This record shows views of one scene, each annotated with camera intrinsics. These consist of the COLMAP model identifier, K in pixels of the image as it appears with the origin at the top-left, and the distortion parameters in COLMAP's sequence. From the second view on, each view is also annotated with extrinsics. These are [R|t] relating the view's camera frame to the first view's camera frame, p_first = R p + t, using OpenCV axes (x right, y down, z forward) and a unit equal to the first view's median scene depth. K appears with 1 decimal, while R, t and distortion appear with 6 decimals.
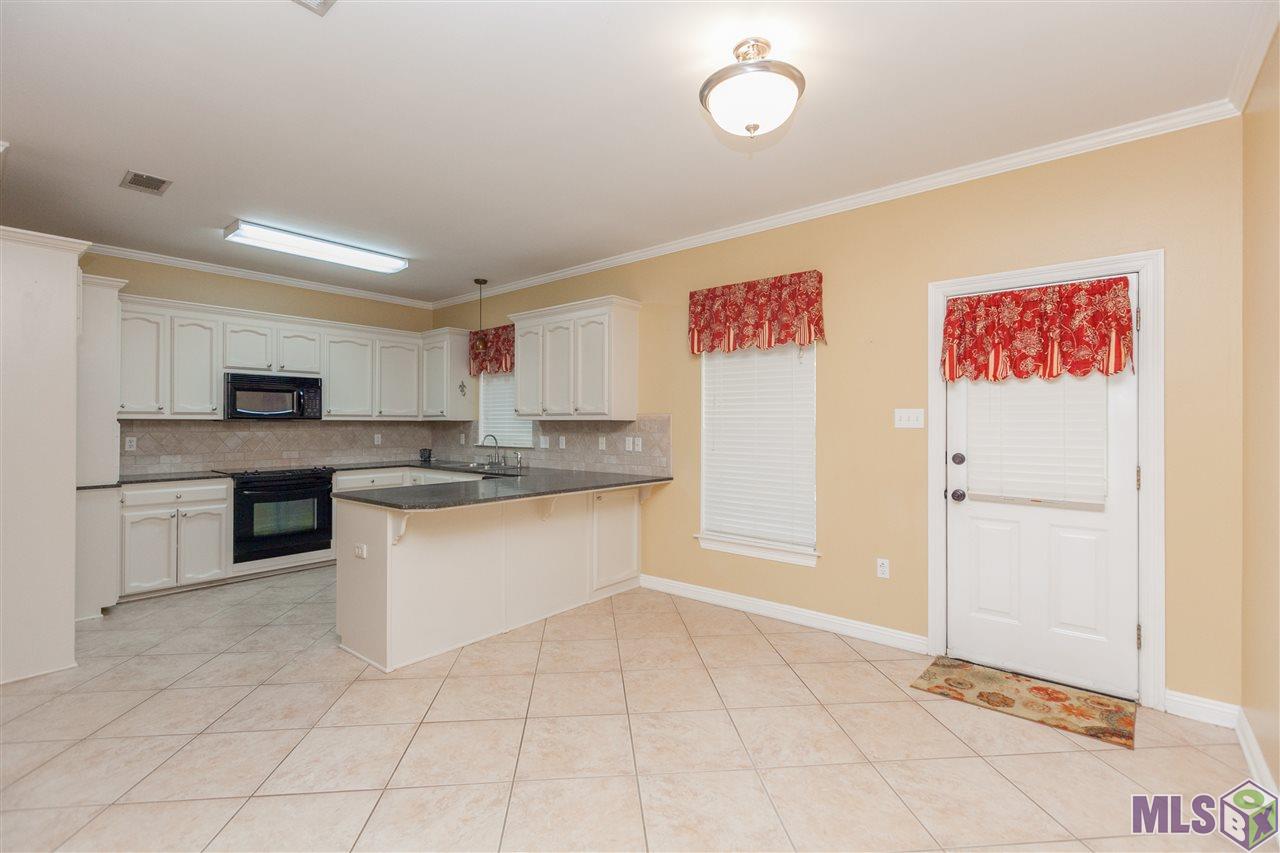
lens RADIAL K [[577.6, 0, 634.0], [0, 577.6, 425.5], [0, 0, 1]] dist [0.004589, -0.000068]
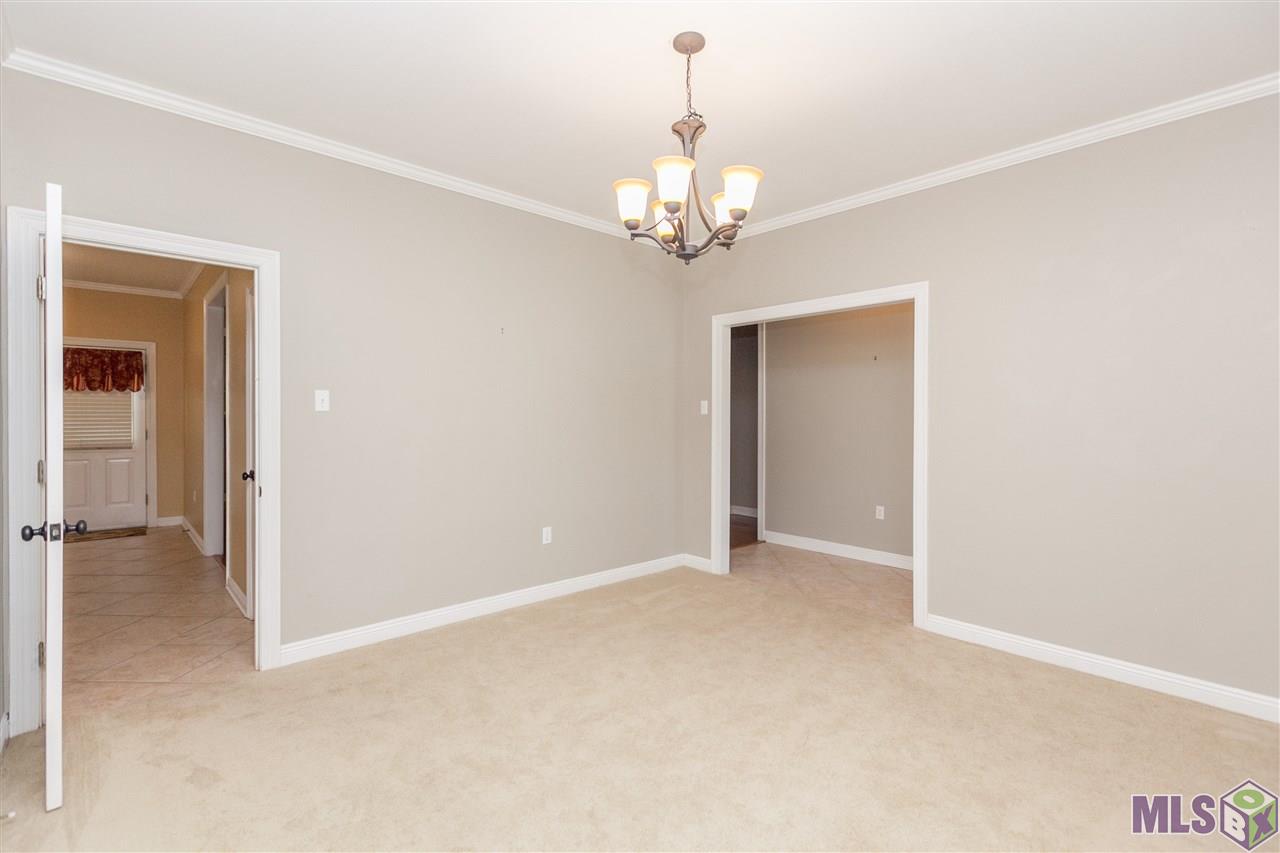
lens RADIAL K [[577.6, 0, 630.0], [0, 577.6, 423.3], [0, 0, 1]] dist [0.004589, -0.000068]
pose [[0.149898, -0.004905, 0.988689, -1.179010], [0.000990, 0.999988, 0.004811, 0.031338], [-0.988701, 0.000258, 0.149901, -1.315131]]
